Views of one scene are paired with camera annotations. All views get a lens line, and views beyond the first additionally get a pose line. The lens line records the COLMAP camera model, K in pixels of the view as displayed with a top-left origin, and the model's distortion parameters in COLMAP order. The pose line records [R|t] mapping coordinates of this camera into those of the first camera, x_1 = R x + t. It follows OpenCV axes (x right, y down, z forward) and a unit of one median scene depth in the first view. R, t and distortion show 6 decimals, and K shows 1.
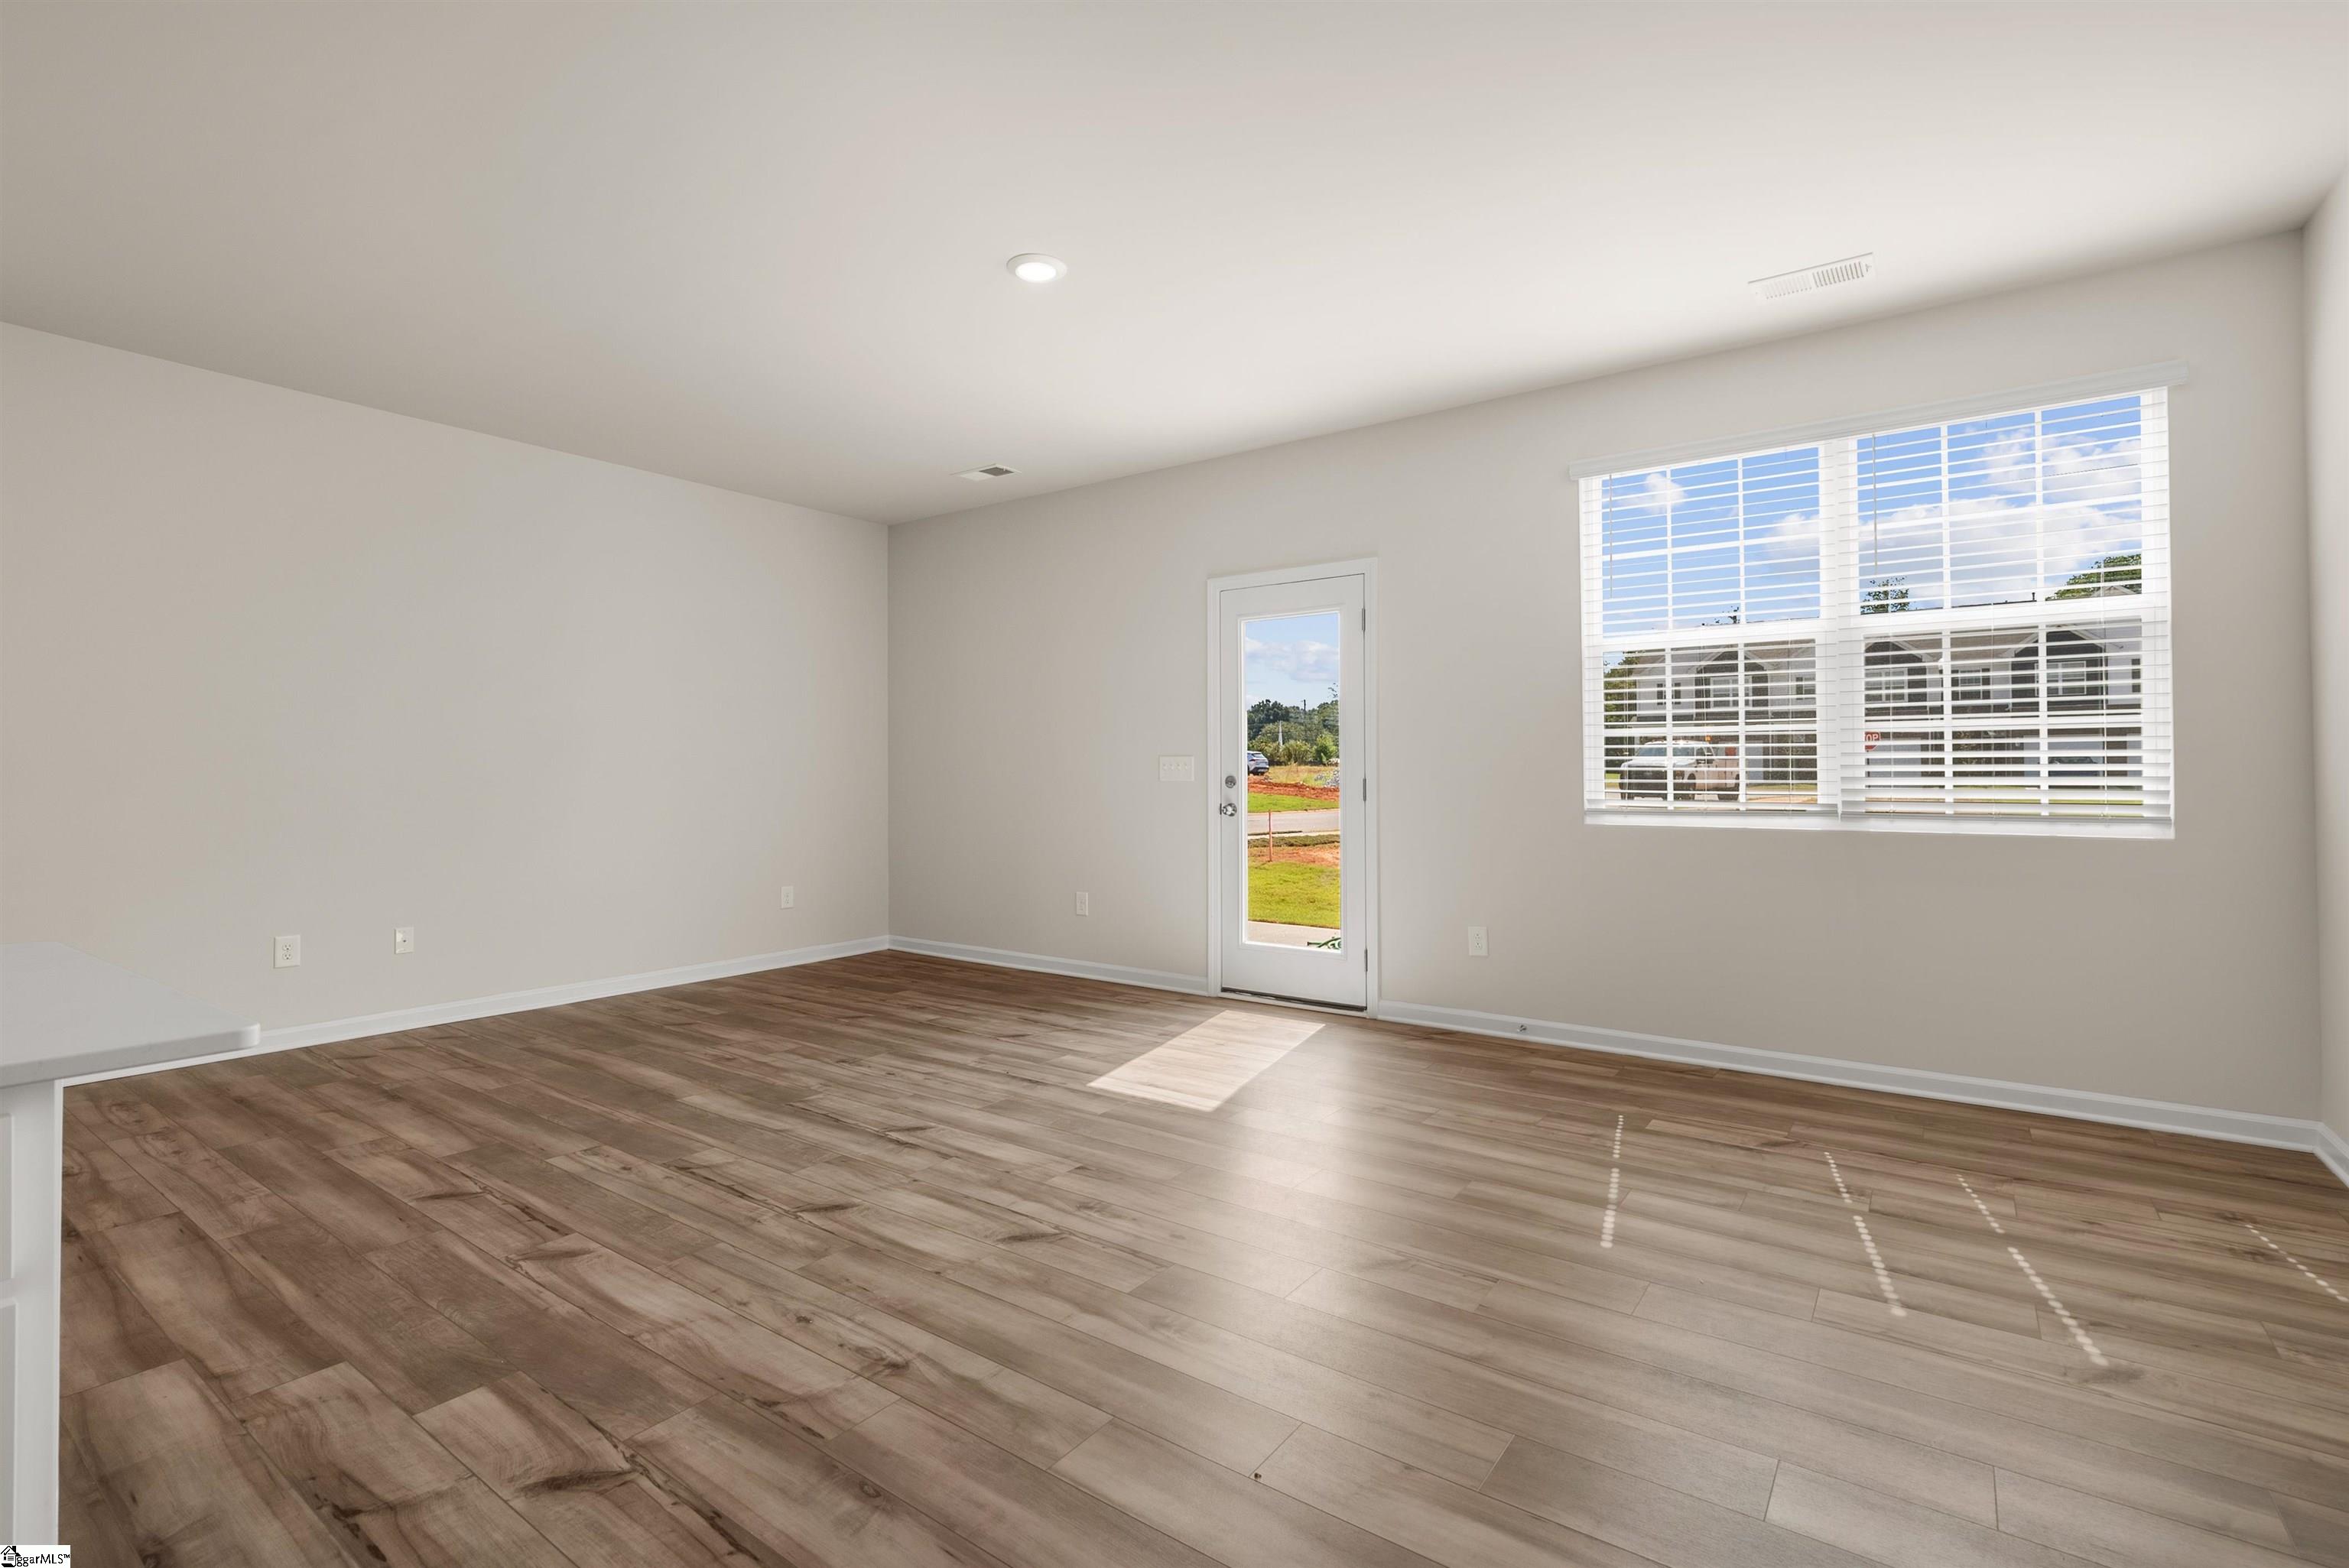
lens RADIAL K [[1066.2, 0, 1169.4], [0, 1066.2, 754.4], [0, 0, 1]] dist [-0.002141, 0.000331]
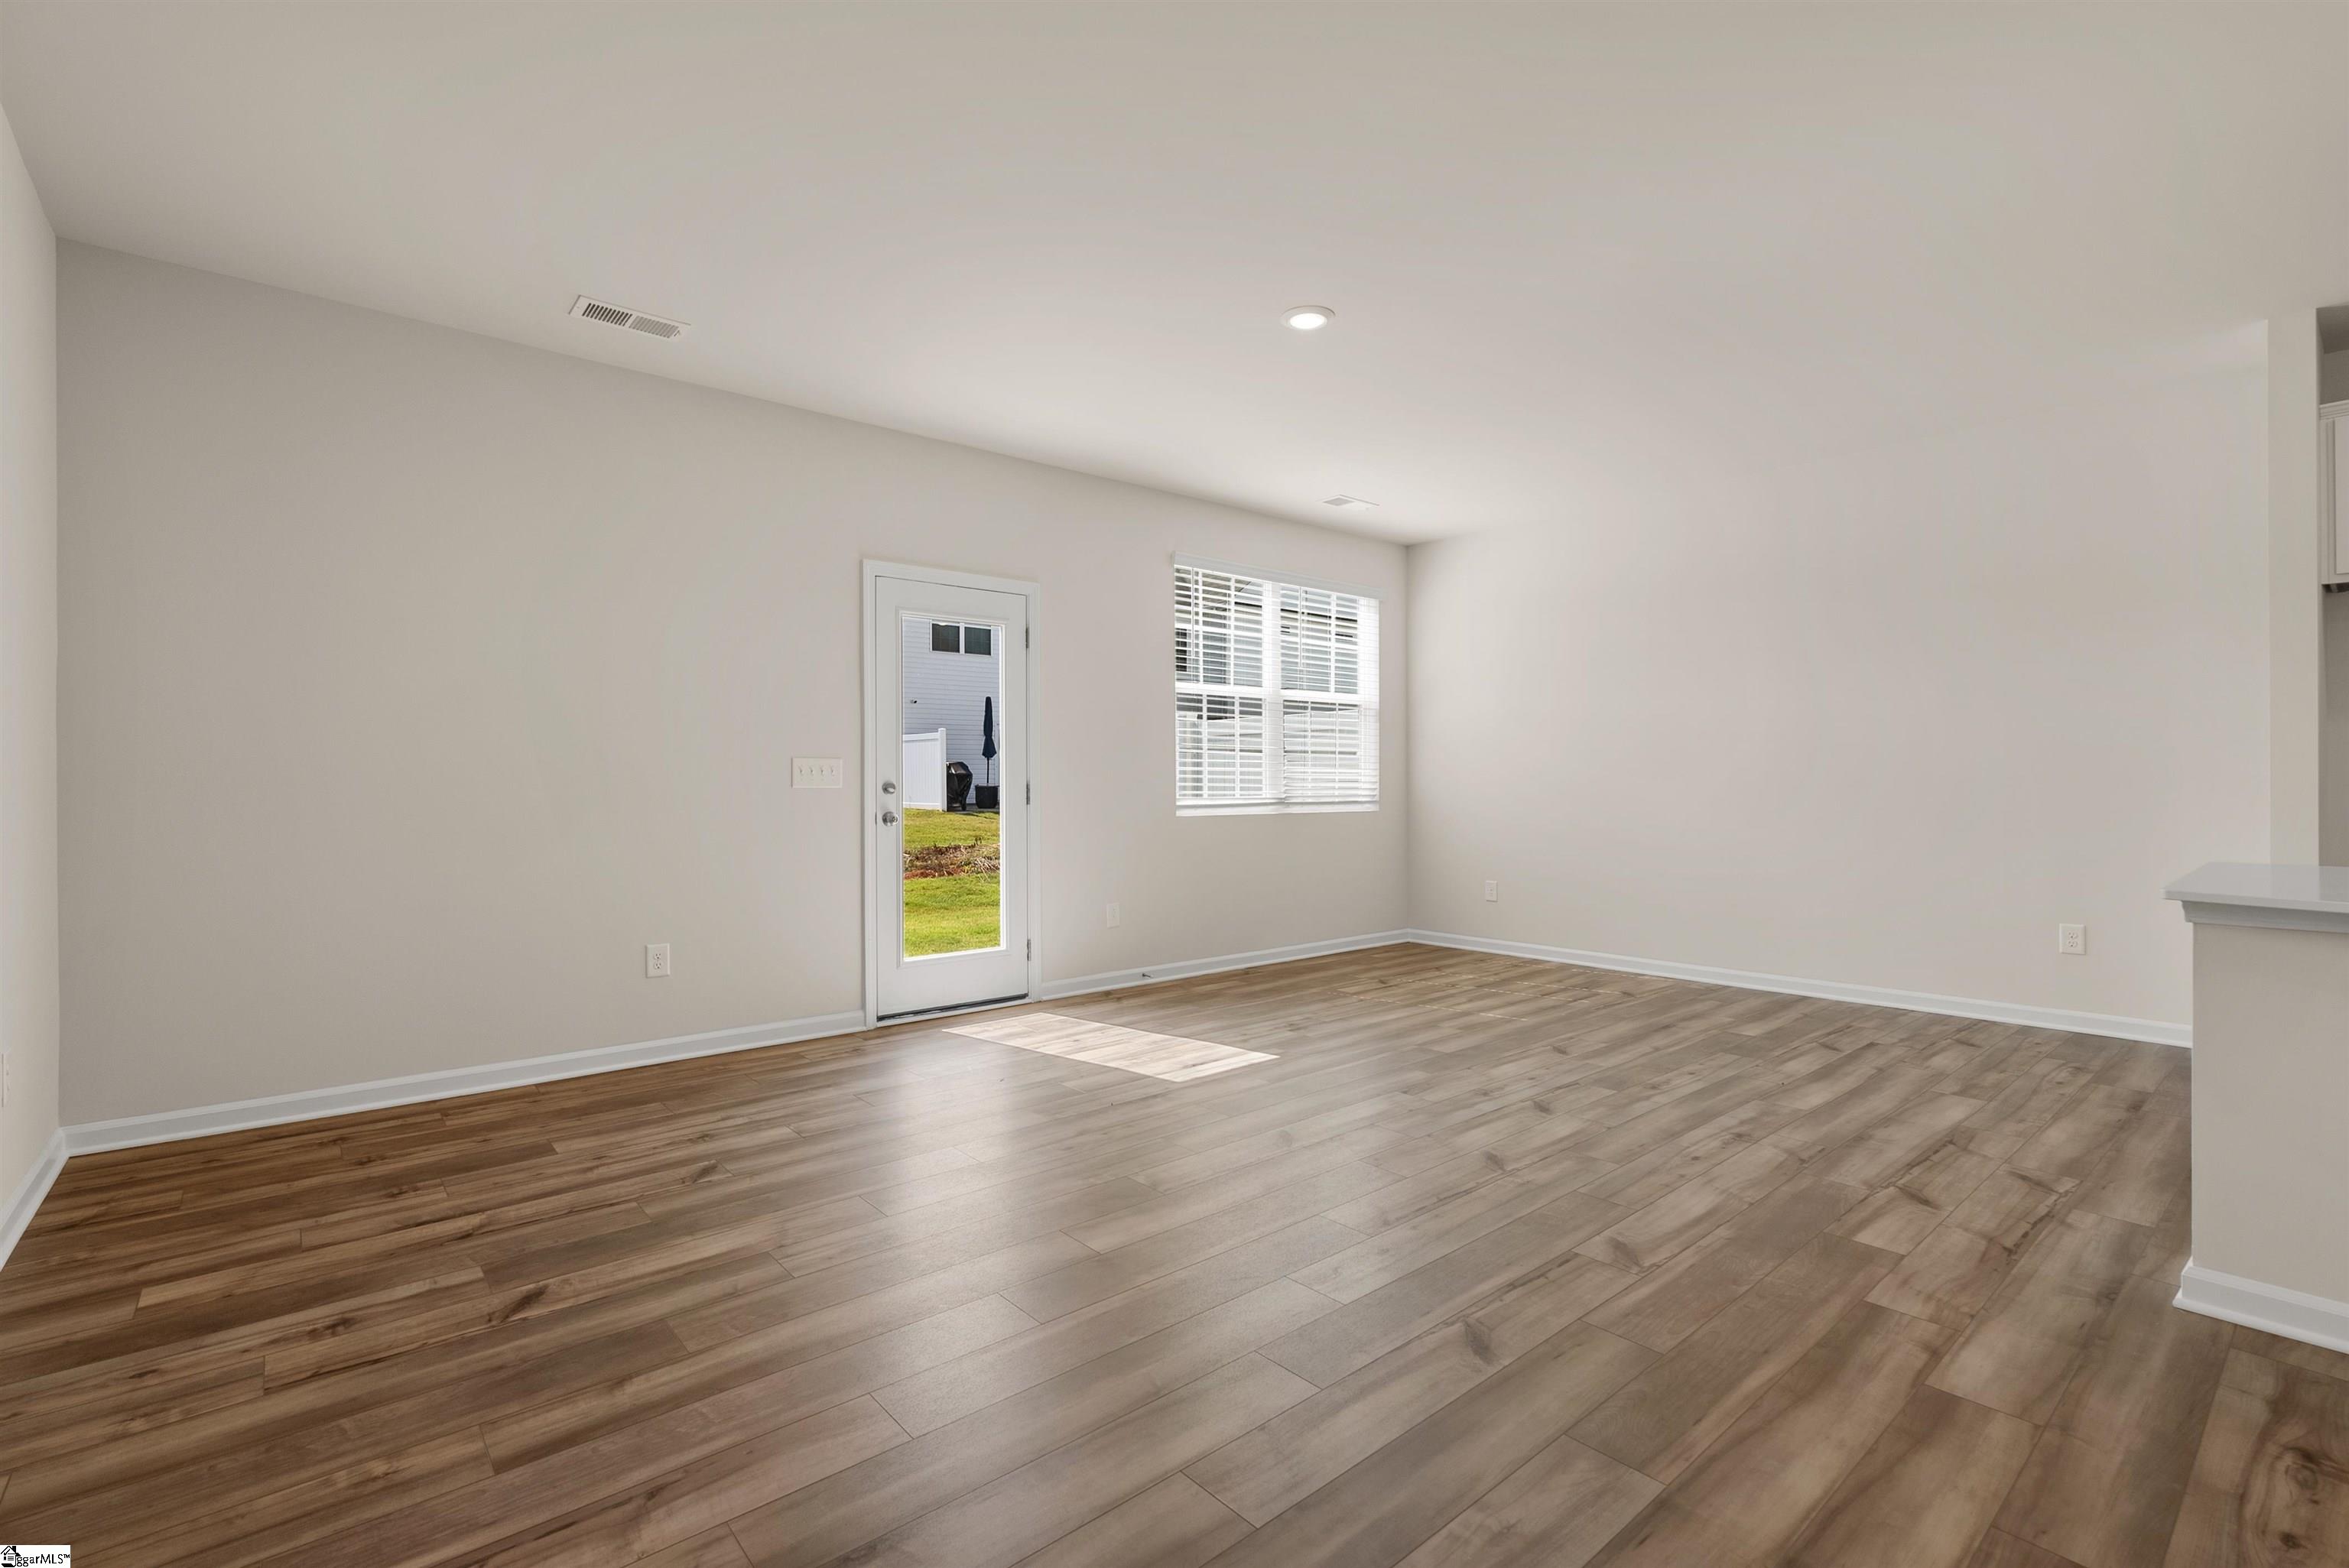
lens RADIAL K [[1066.2, 0, 1173.9], [0, 1066.2, 773.6], [0, 0, 1]] dist [-0.002141, 0.000331]
pose [[0.228758, 0.007042, 0.973458, -1.580338], [-0.017582, 0.999841, -0.003101, 0.024097], [-0.973324, -0.016406, 0.228846, 1.132127]]
